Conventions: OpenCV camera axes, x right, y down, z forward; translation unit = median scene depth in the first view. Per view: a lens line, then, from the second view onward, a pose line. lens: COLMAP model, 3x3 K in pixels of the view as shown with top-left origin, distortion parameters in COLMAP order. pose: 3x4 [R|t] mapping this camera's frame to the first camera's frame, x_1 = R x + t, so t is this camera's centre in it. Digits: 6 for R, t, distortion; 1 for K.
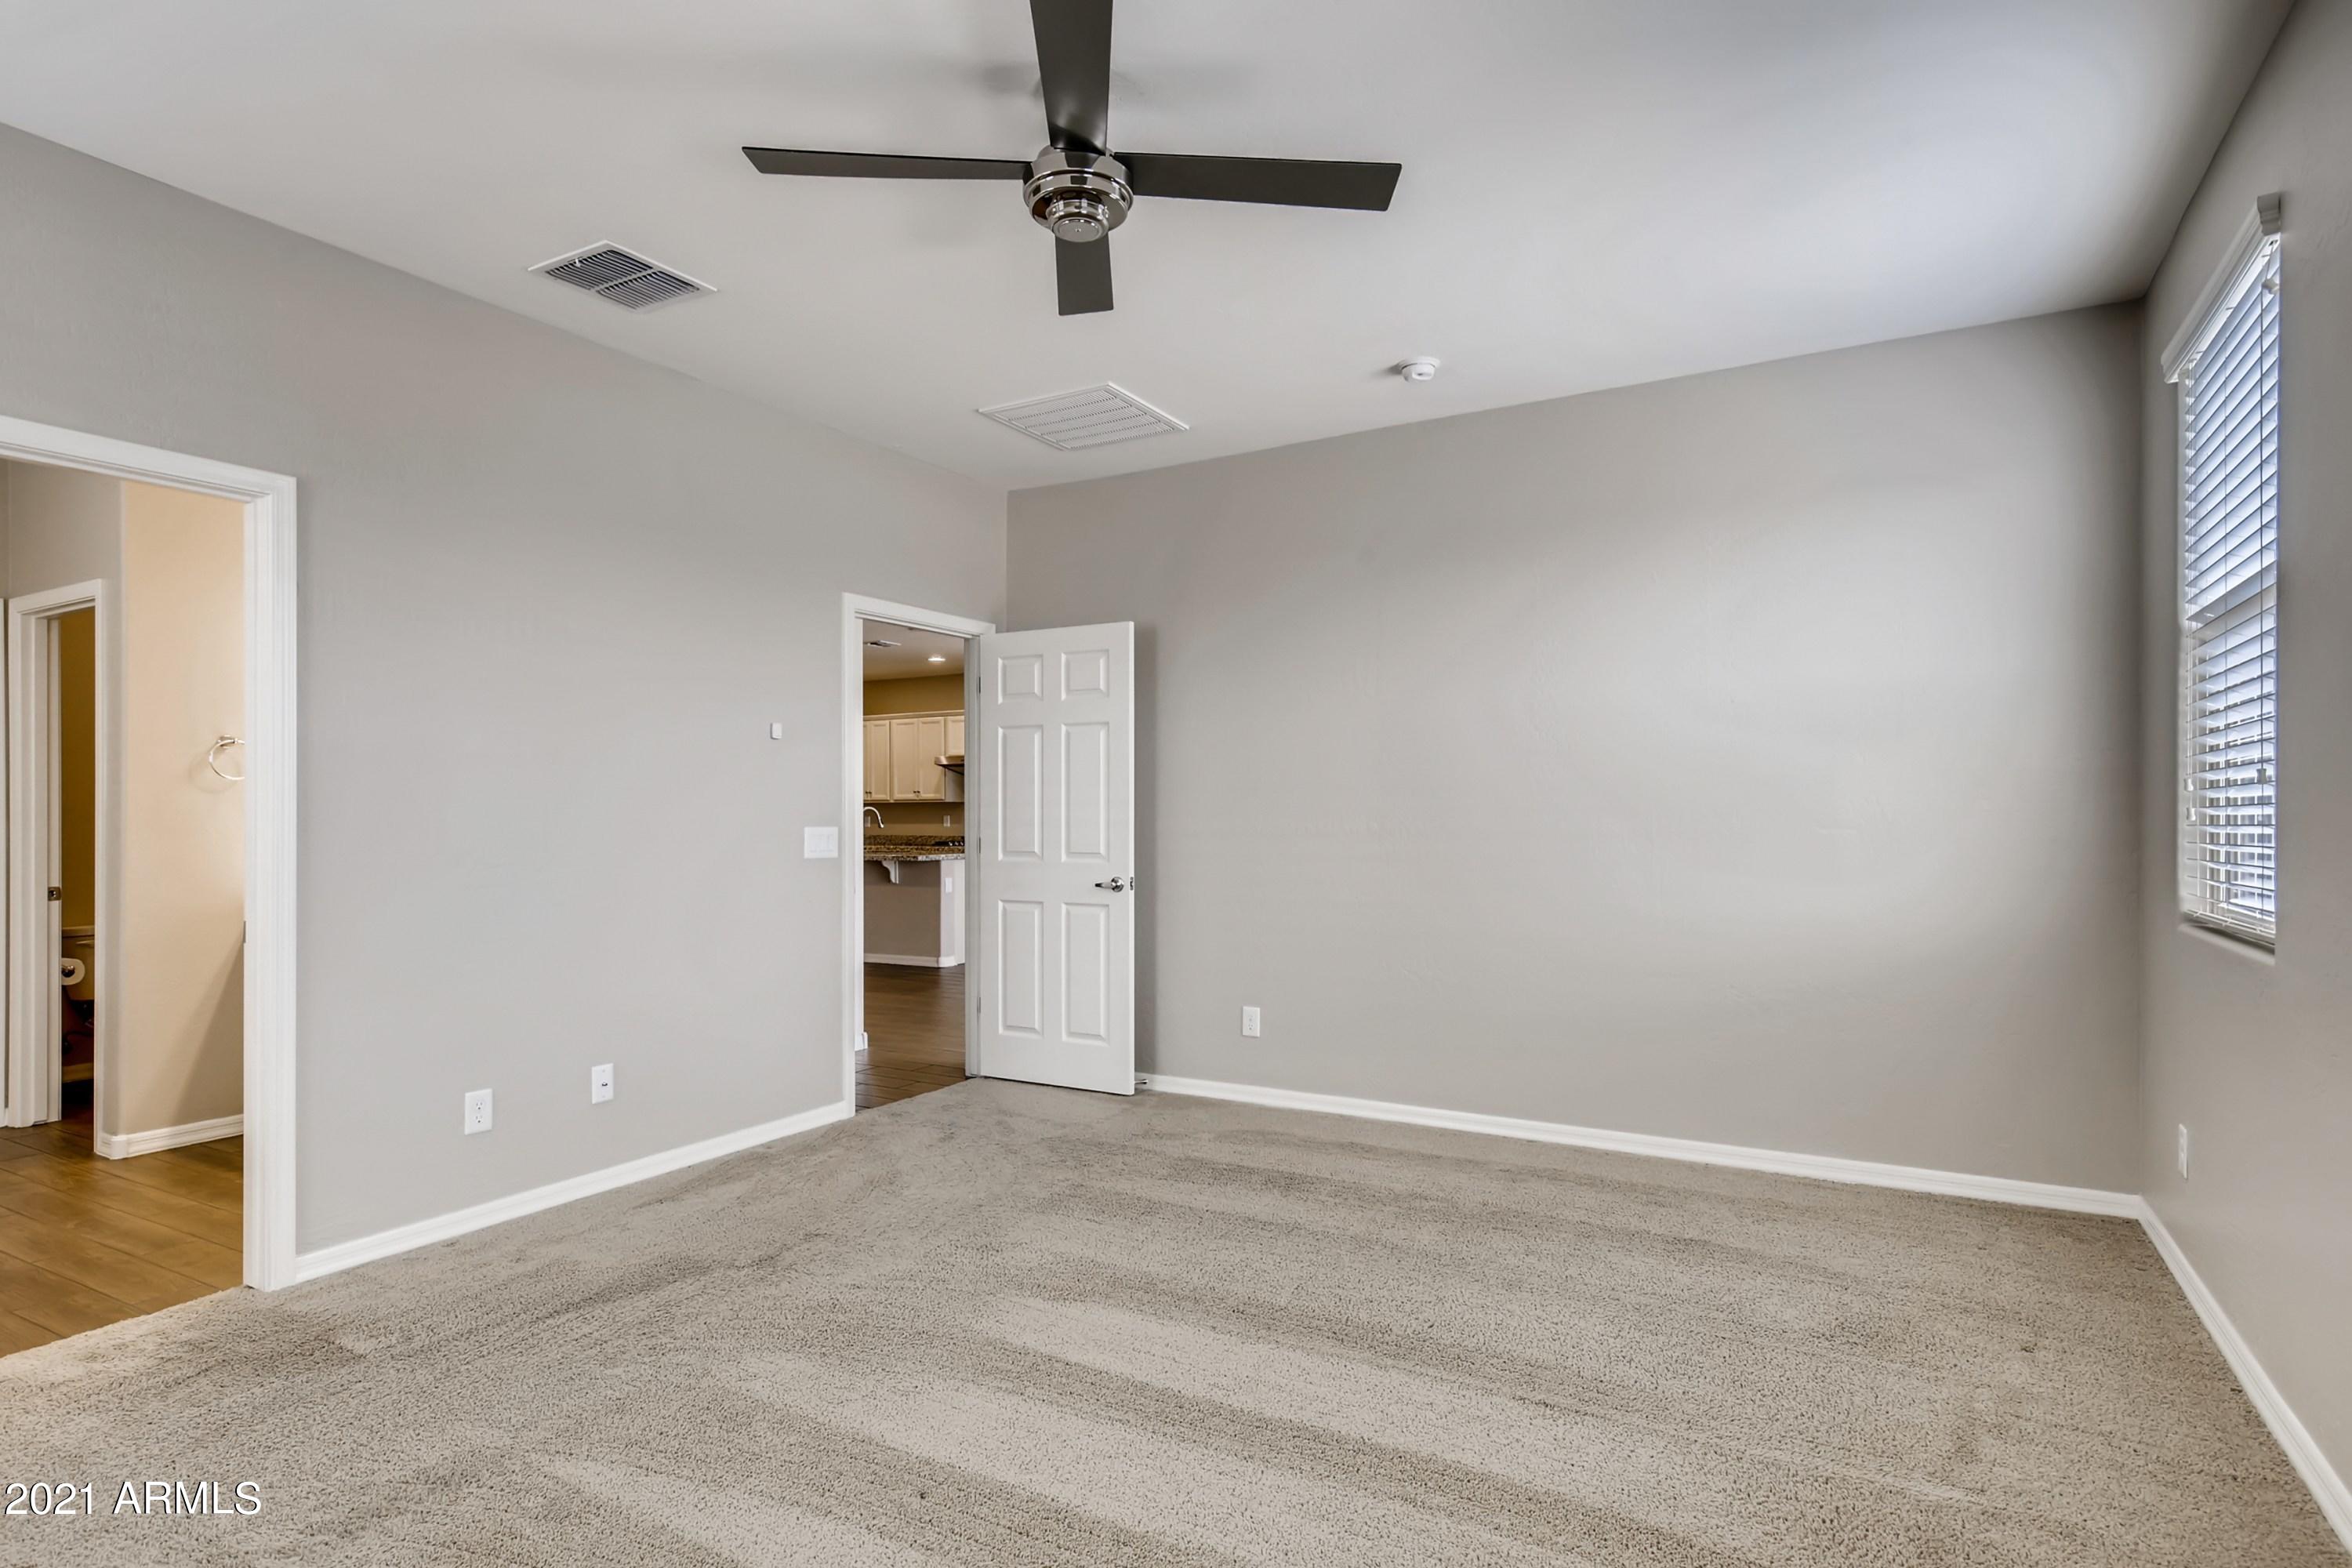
lens RADIAL K [[1085.4, 0, 1169.6], [0, 1085.4, 791.8], [0, 0, 1]] dist [0.002951, -0.000245]
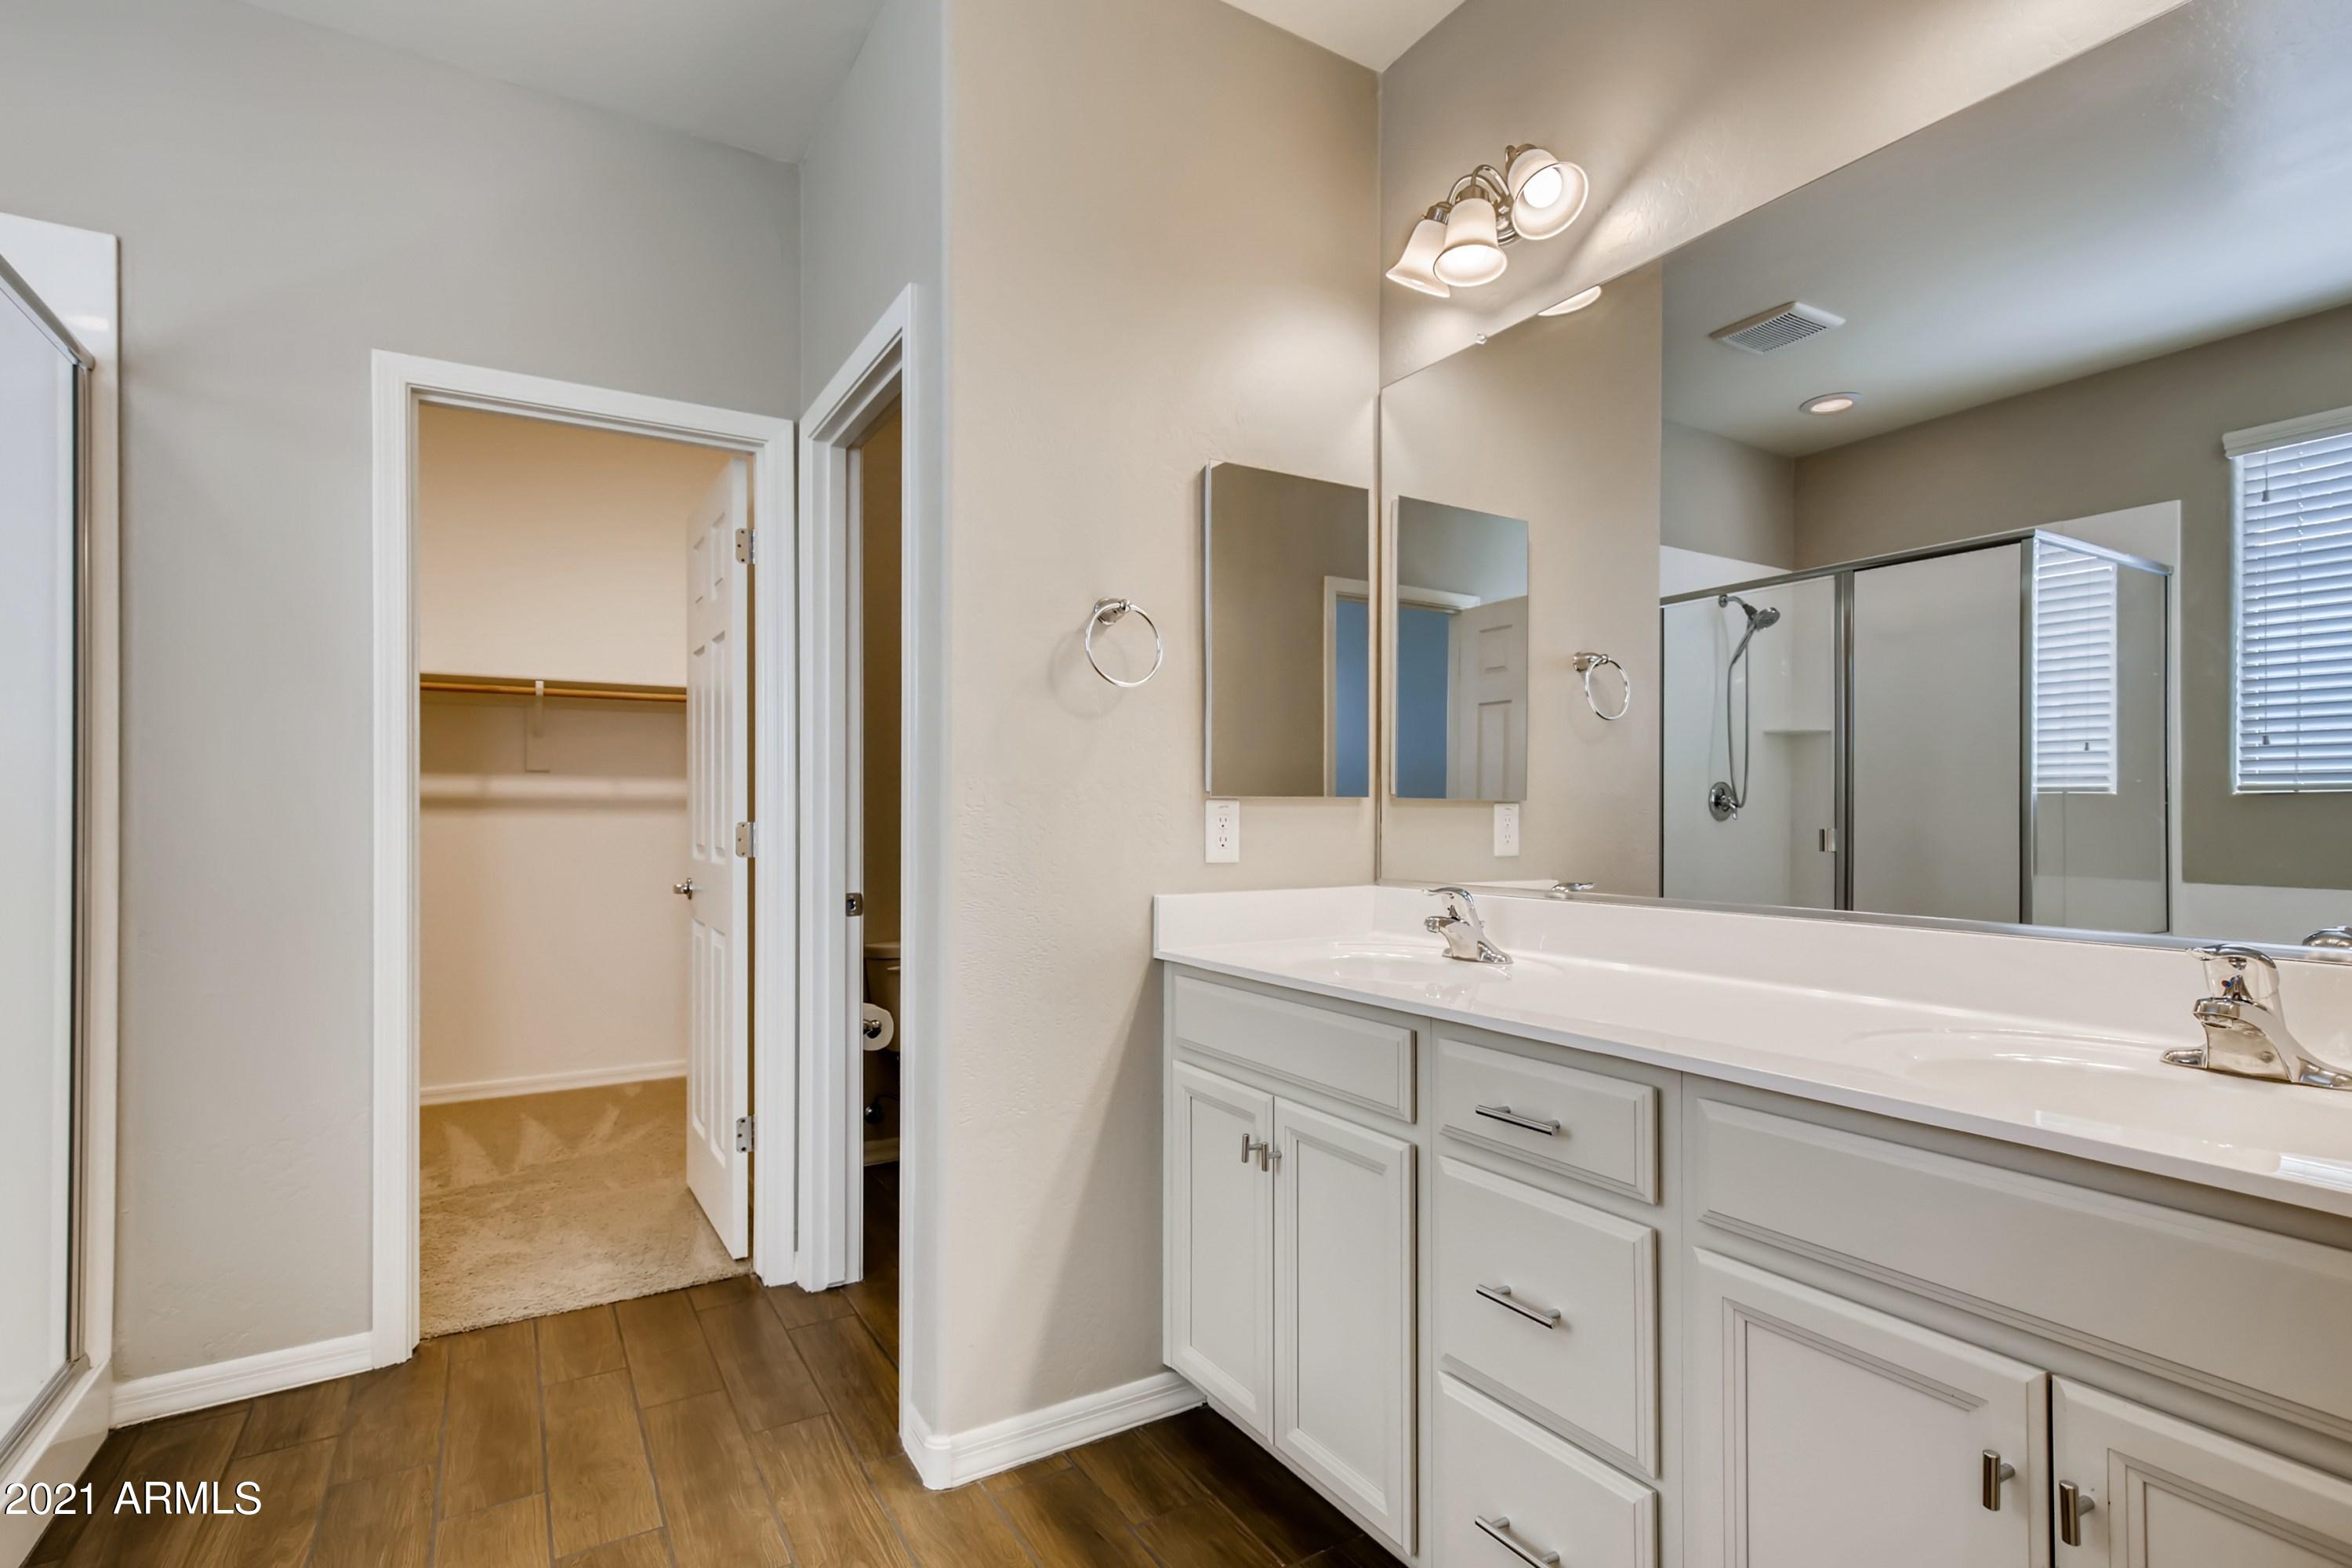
lens RADIAL K [[1085.4, 0, 1173.9], [0, 1085.4, 789.7], [0, 0, 1]] dist [0.002951, -0.000245]
pose [[0.863959, -0.002758, -0.503555, -0.566872], [0.000633, 0.999990, -0.004392, 0.032213], [0.503563, 0.003476, 0.863952, 0.568009]]
